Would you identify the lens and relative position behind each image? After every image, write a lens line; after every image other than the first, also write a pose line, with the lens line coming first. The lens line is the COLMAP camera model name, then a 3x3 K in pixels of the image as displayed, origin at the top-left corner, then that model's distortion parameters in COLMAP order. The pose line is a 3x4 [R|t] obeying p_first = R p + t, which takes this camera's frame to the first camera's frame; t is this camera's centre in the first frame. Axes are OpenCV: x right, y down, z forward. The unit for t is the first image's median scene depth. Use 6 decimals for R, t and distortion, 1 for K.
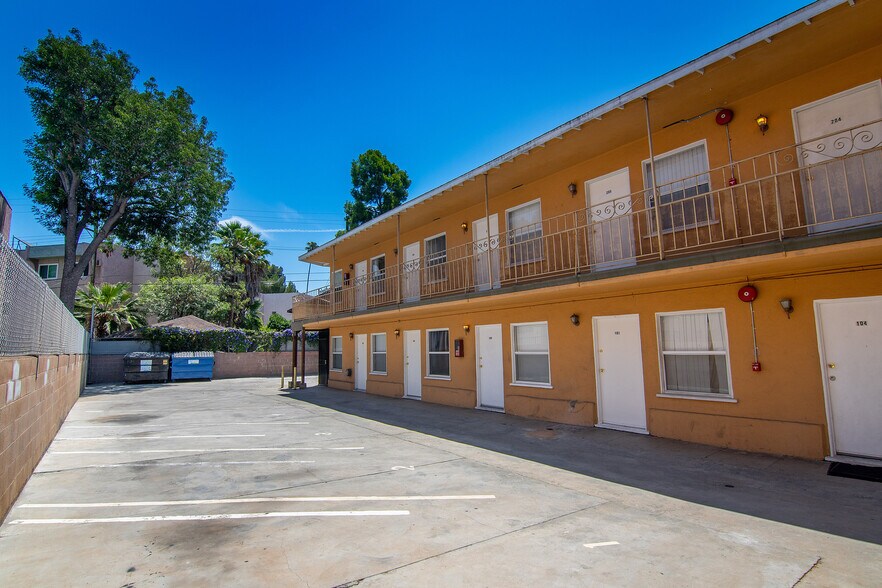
lens RADIAL K [[456.7, 0, 437.9], [0, 456.7, 289.4], [0, 0, 1]] dist [-0.024596, -0.003593]
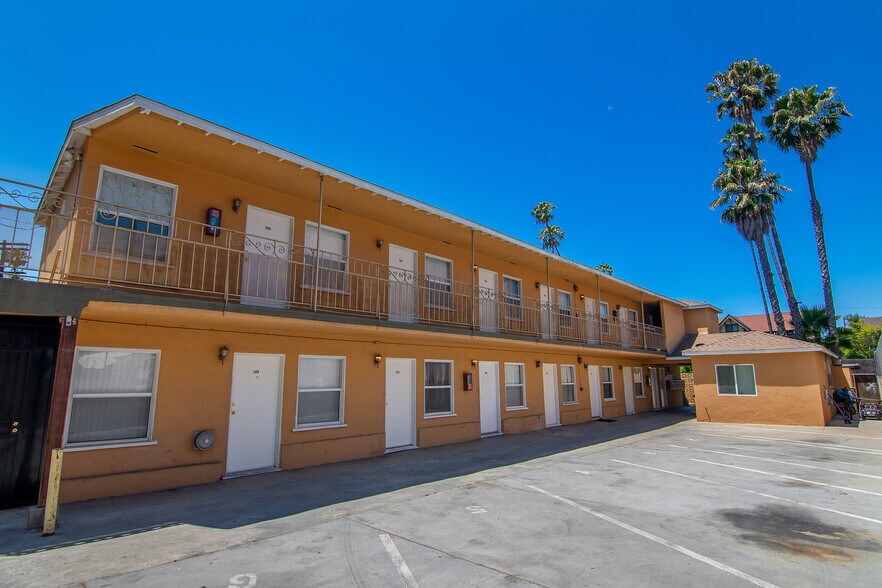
lens RADIAL K [[456.7, 0, 432.9], [0, 456.7, 299.3], [0, 0, 1]] dist [-0.024596, -0.003593]
pose [[-0.180754, 0.190692, 0.964865, -0.916440], [-0.110512, 0.970874, -0.212583, 0.167646], [-0.977300, -0.145054, -0.154415, 1.205458]]
